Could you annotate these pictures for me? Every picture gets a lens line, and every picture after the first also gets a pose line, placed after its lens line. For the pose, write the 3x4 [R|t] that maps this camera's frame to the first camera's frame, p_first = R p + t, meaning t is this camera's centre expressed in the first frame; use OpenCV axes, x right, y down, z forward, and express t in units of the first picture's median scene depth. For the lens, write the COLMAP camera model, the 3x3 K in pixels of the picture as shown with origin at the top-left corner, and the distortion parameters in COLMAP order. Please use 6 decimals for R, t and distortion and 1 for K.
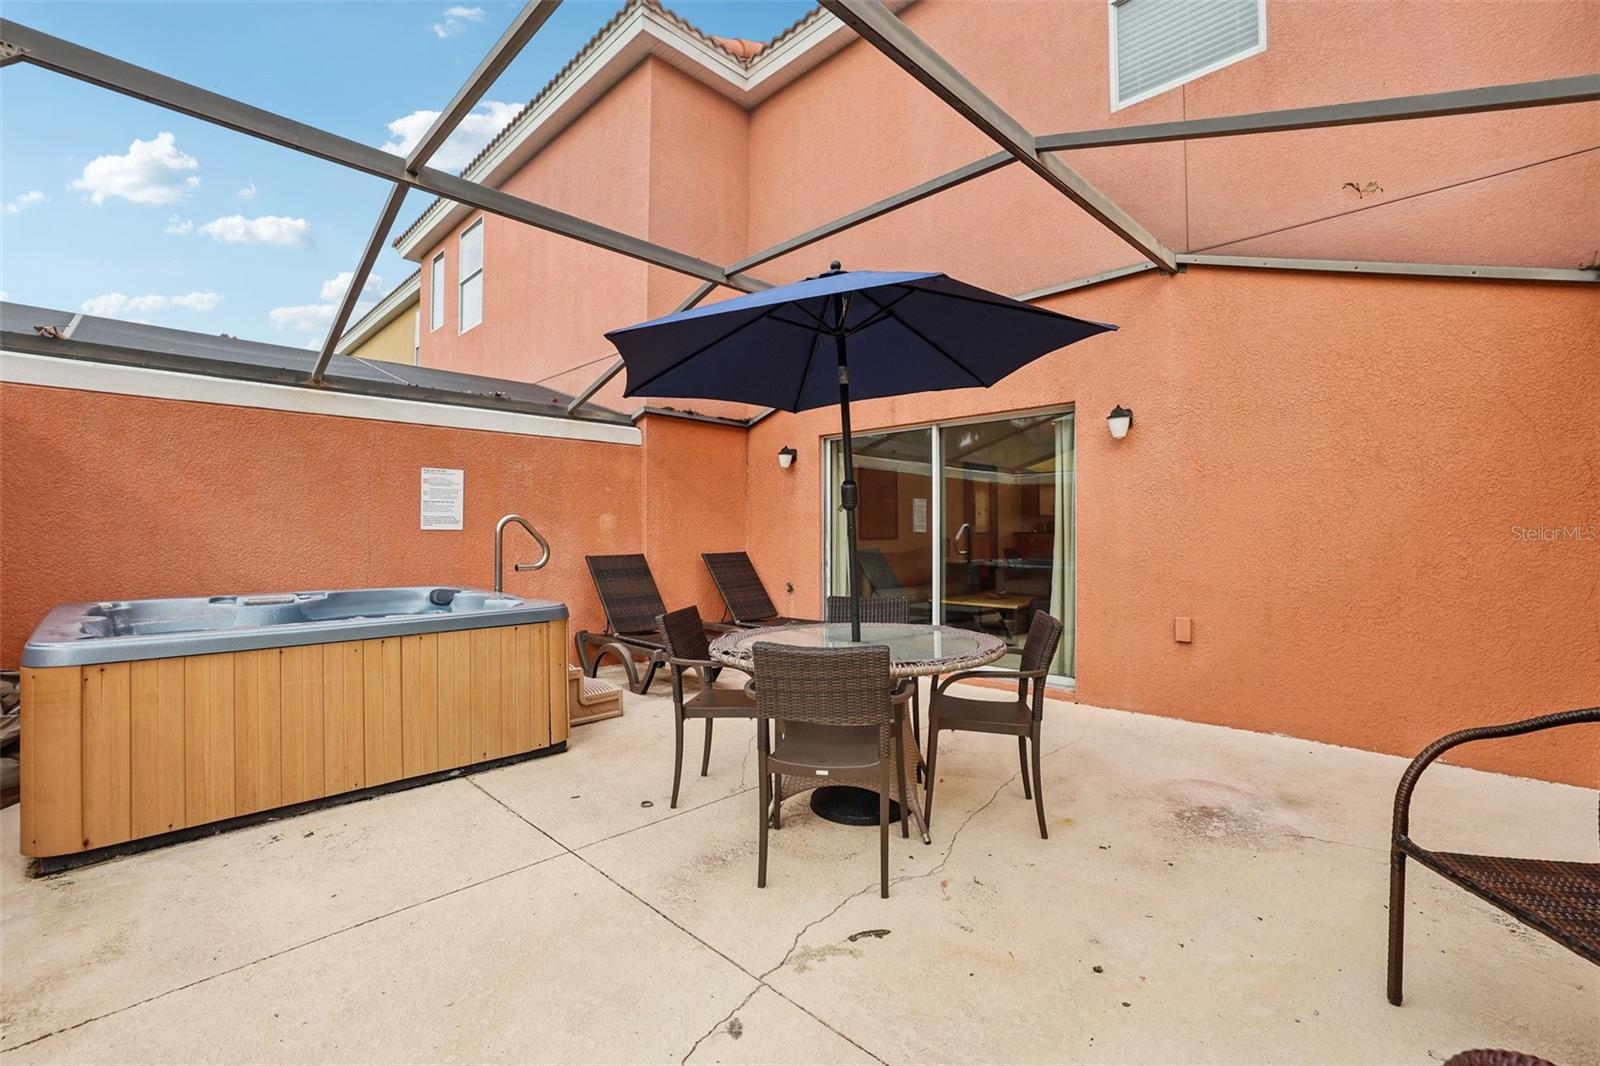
lens RADIAL K [[701.1, 0, 793.6], [0, 701.1, 533.6], [0, 0, 1]] dist [-0.028375, 0.005523]
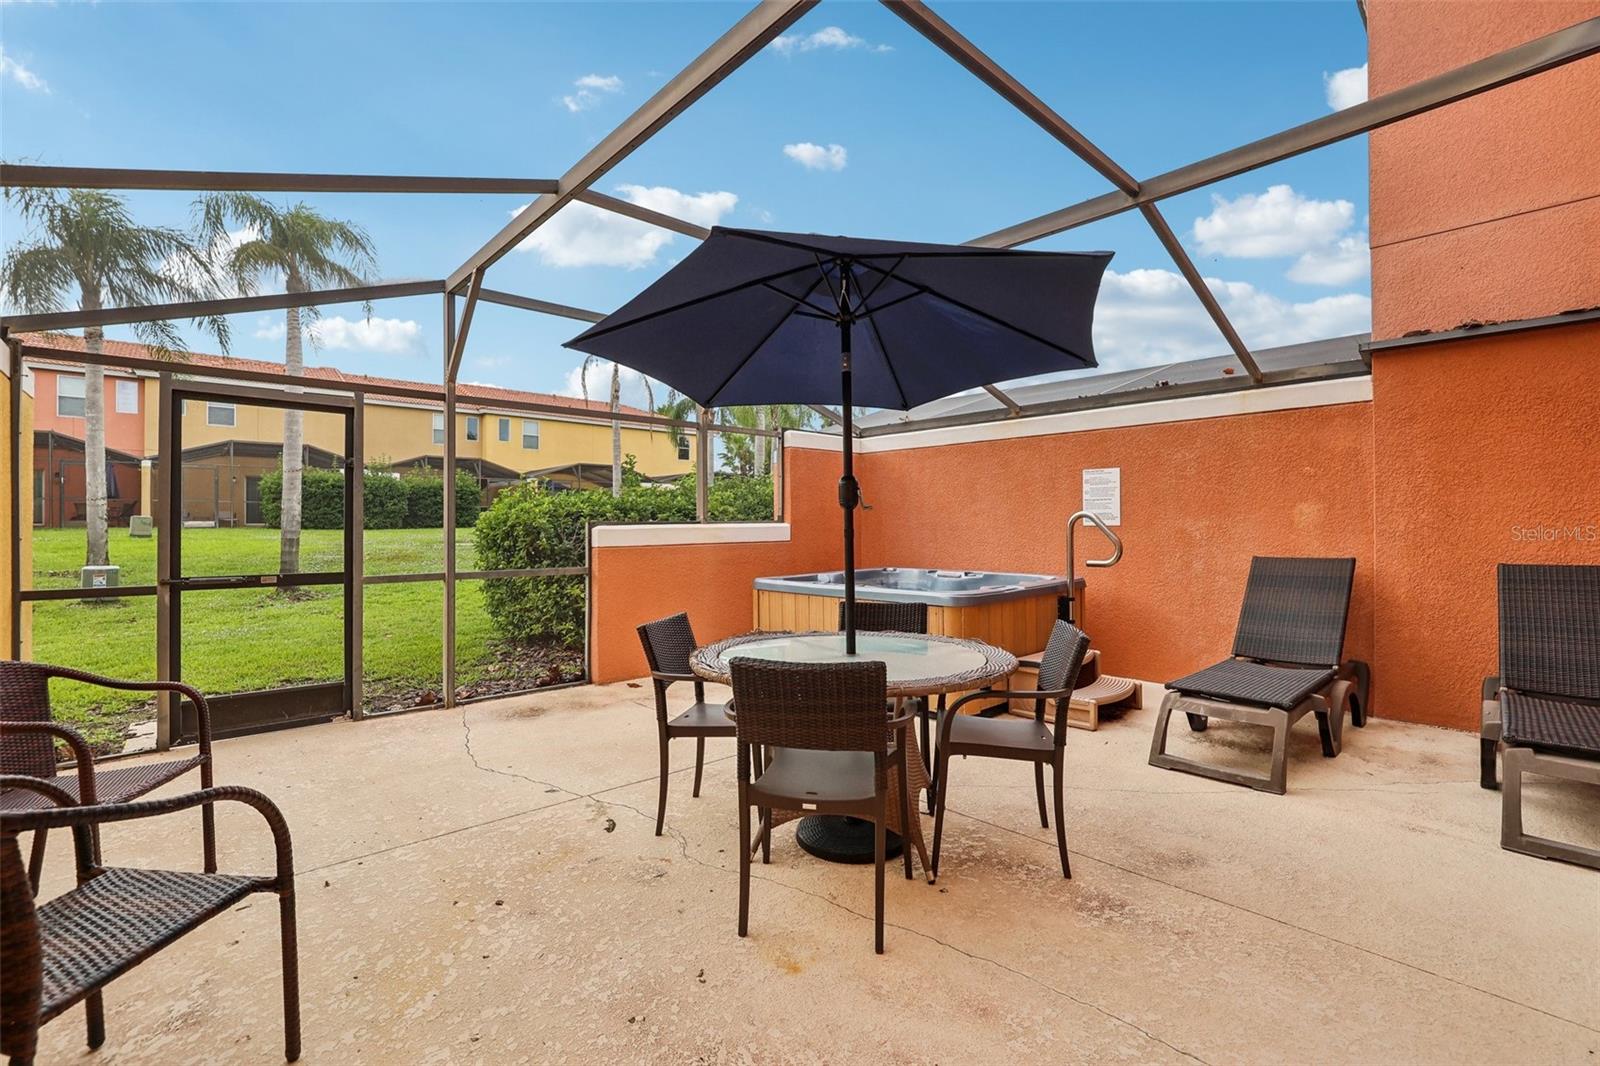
lens RADIAL K [[701.1, 0, 793.2], [0, 701.1, 529.3], [0, 0, 1]] dist [-0.028375, 0.005523]
pose [[-0.033095, -0.000832, -0.999452, 0.687922], [-0.000378, 1.000000, -0.000820, 0.001341], [0.999452, 0.000350, -0.033095, 0.663559]]
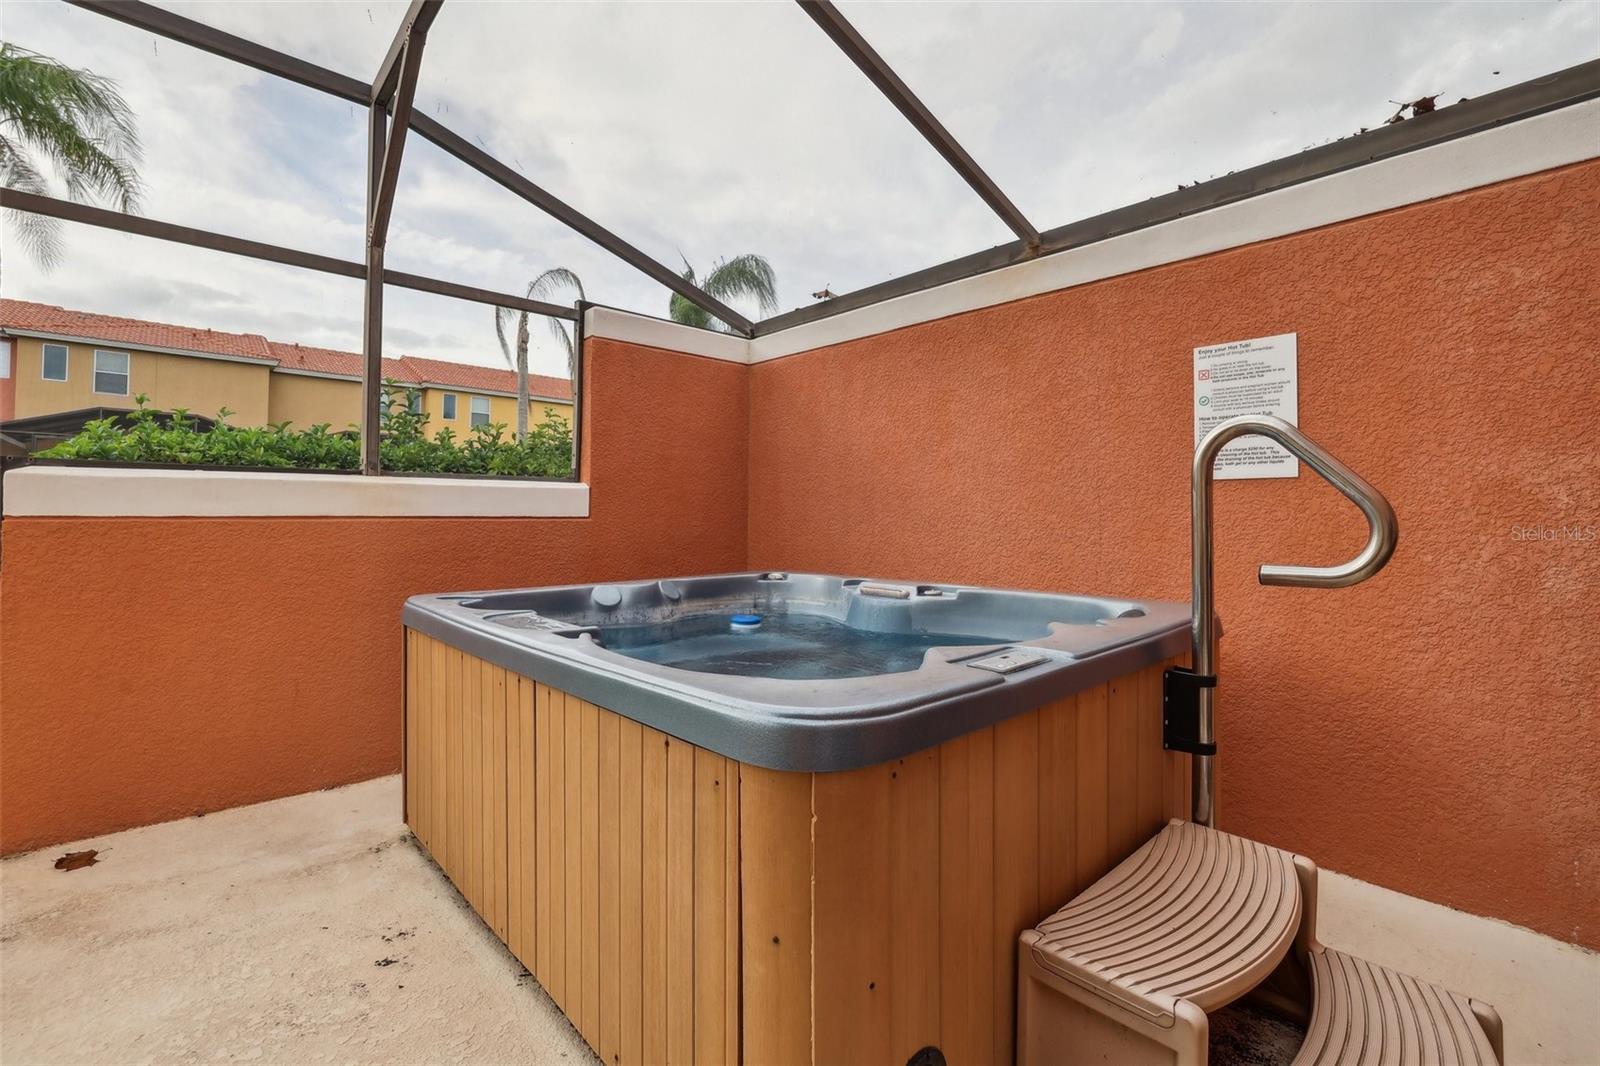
lens RADIAL K [[701.1, 0, 797.4], [0, 701.1, 525.2], [0, 0, 1]] dist [-0.028375, 0.005523]
pose [[-0.030179, -0.000682, -0.999544, -0.069922], [-0.011193, 0.999937, -0.000344, 0.031803], [0.999482, 0.011177, -0.030185, 0.865158]]
